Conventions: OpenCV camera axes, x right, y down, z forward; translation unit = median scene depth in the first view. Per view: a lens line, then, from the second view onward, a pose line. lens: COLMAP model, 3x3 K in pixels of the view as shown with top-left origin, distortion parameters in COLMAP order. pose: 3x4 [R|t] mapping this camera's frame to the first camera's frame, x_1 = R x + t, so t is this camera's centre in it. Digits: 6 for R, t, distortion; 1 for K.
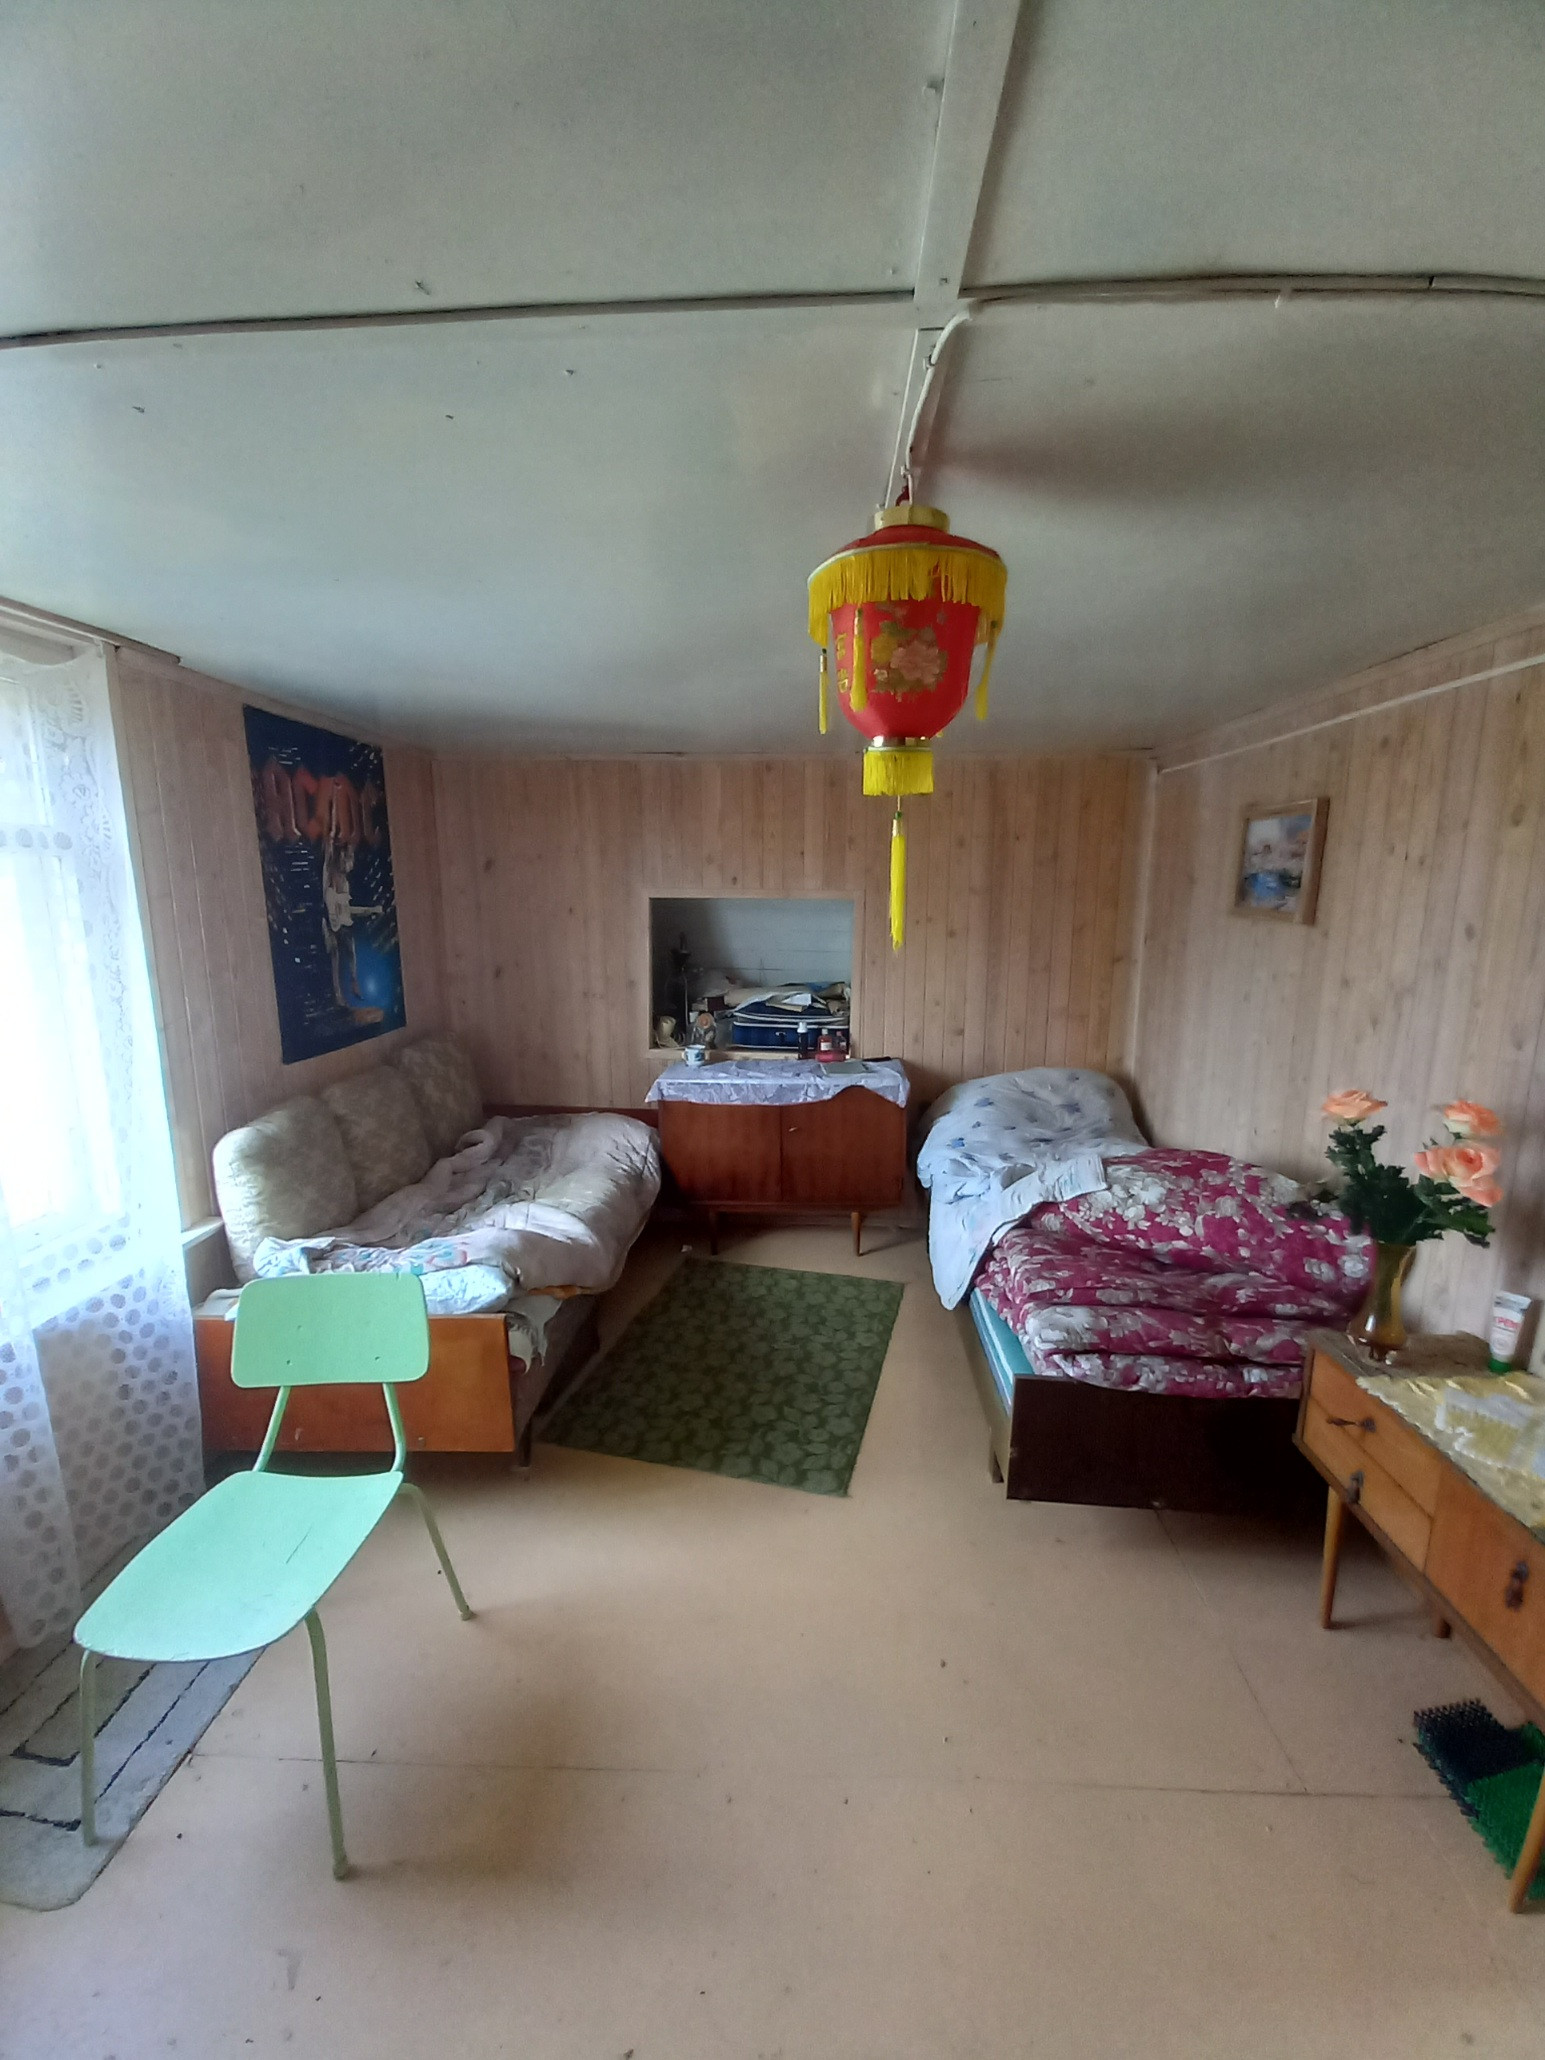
lens RADIAL K [[827.5, 0, 772.5], [0, 827.5, 1030.0], [0, 0, 1]] dist [0.000030, -0.000107]
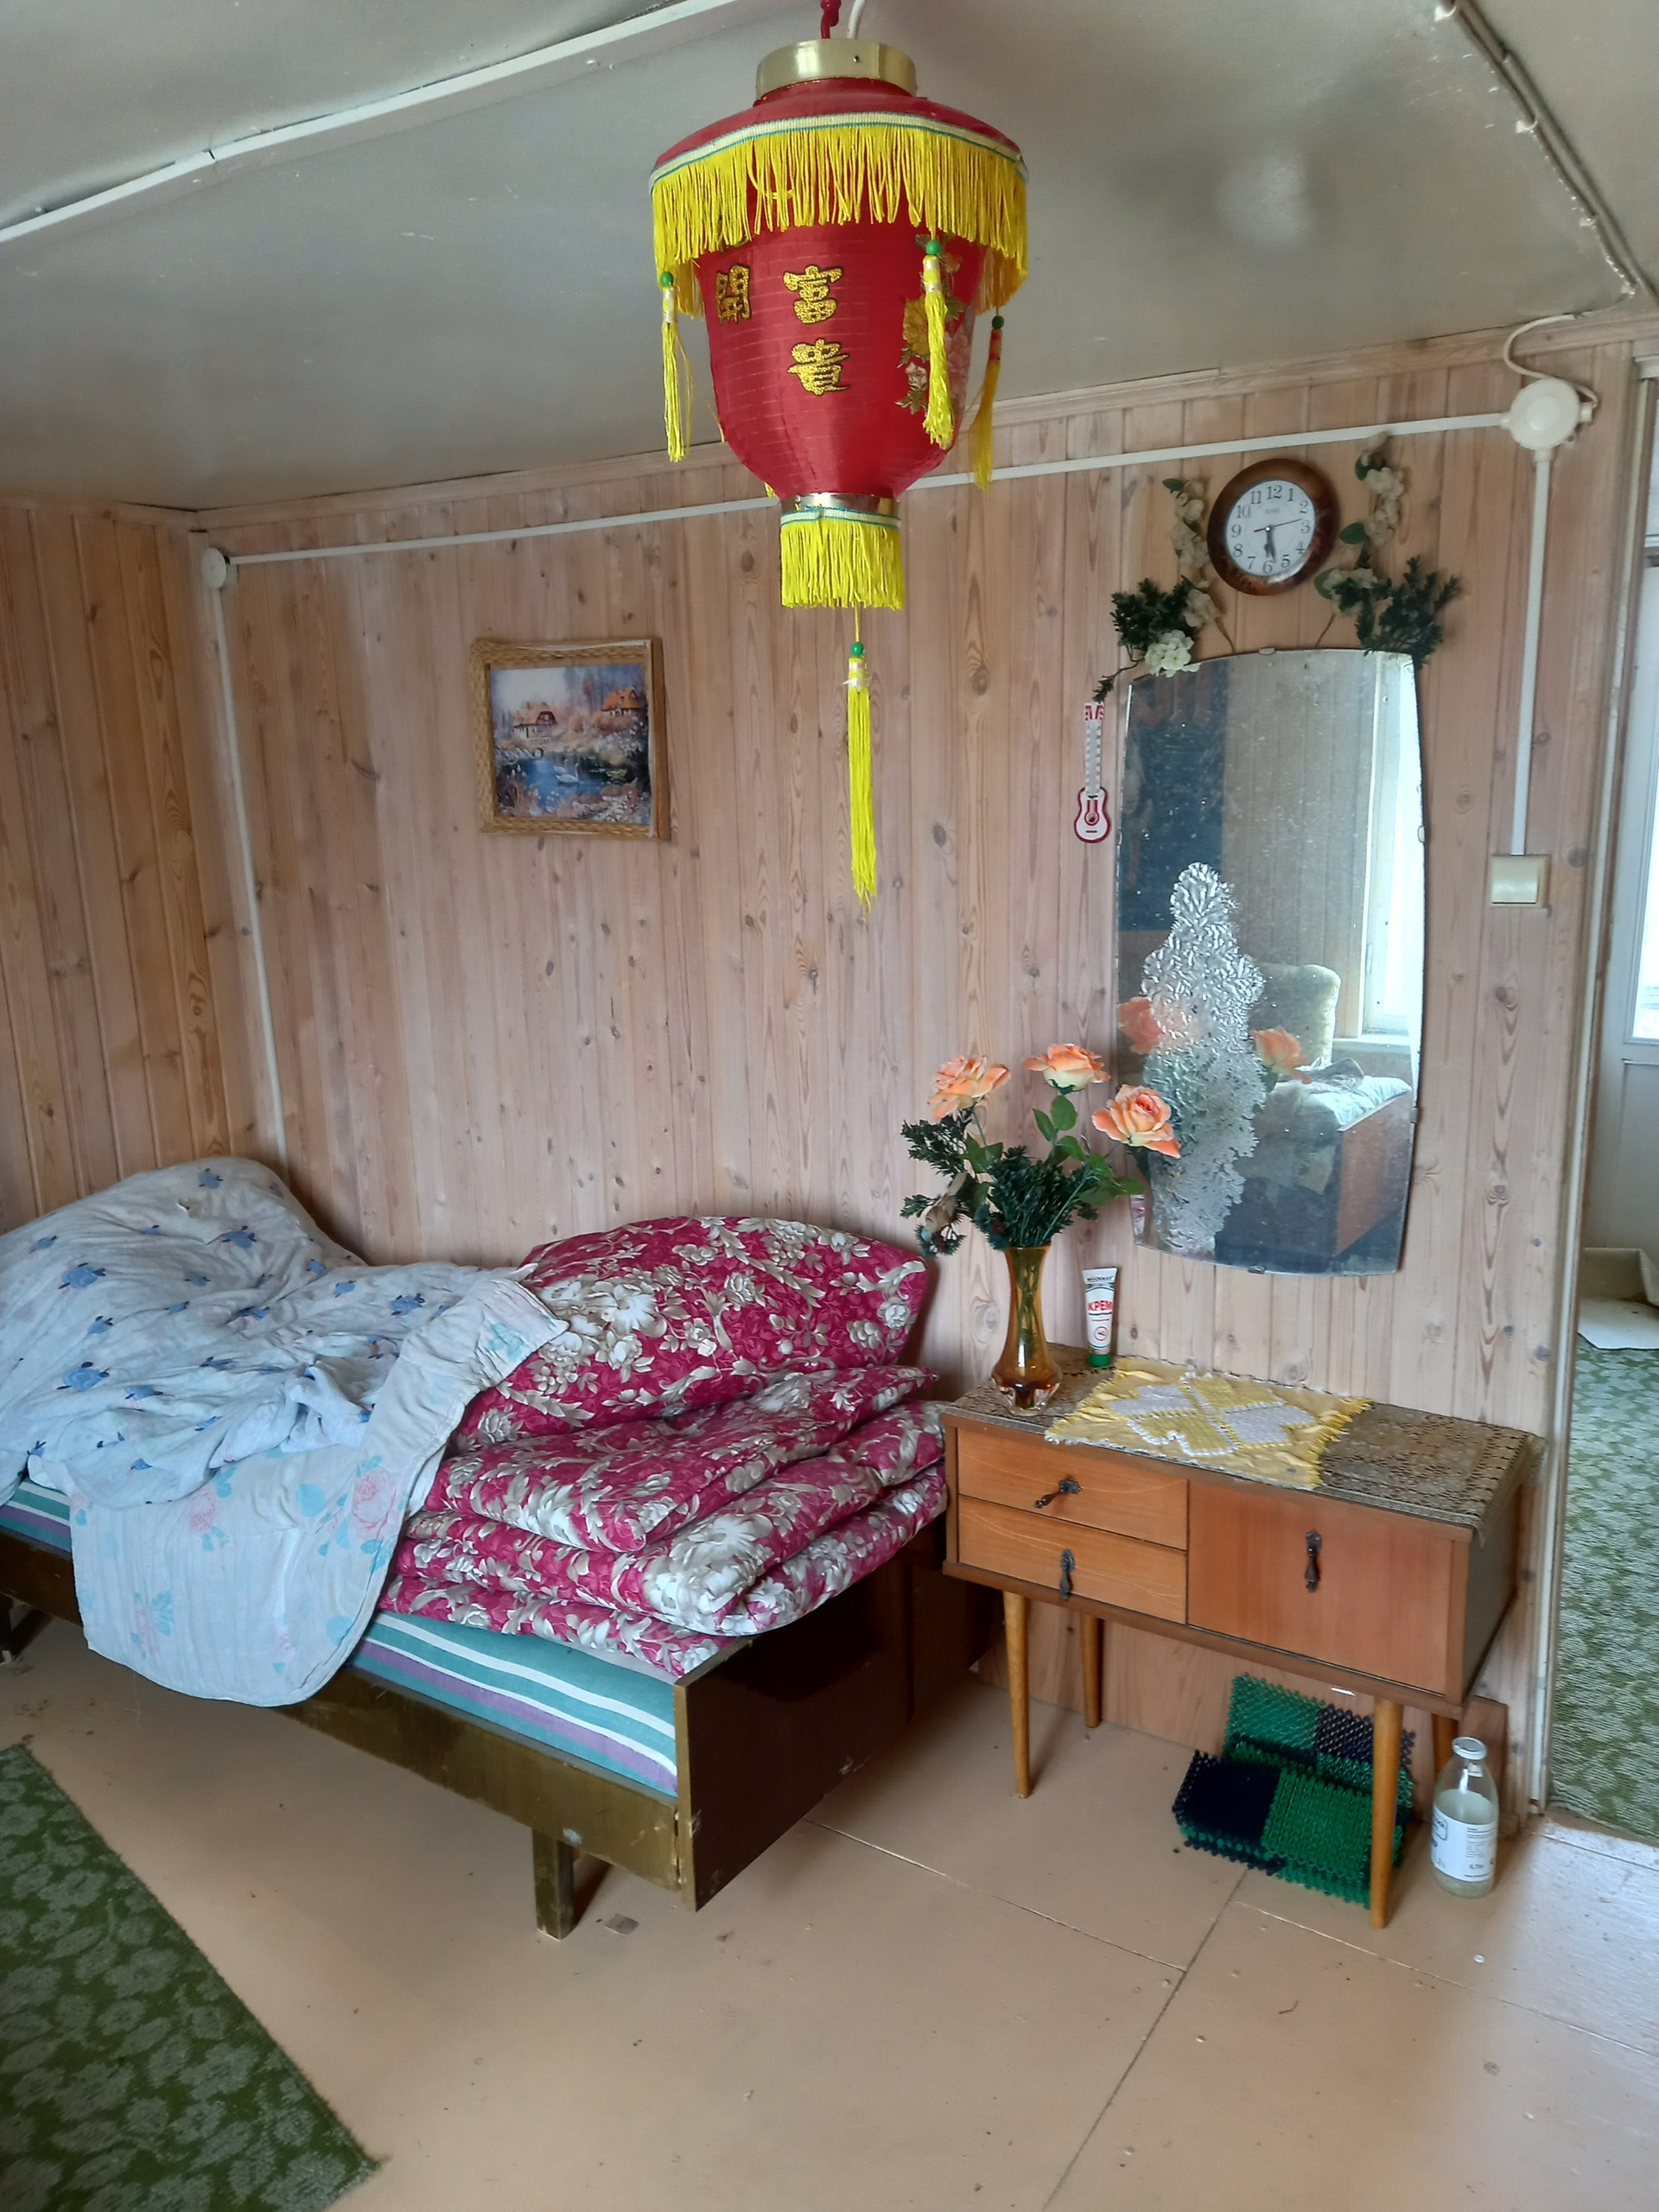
lens RADIAL K [[1635.9, 0, 829.5], [0, 1635.9, 1106.0], [0, 0, 1]] dist [0.089958, -0.109648]
pose [[0.488832, -0.187092, 0.852079, -0.443969], [0.171956, 0.978234, 0.116142, -0.055619], [-0.855263, 0.089746, 0.510364, 0.282509]]
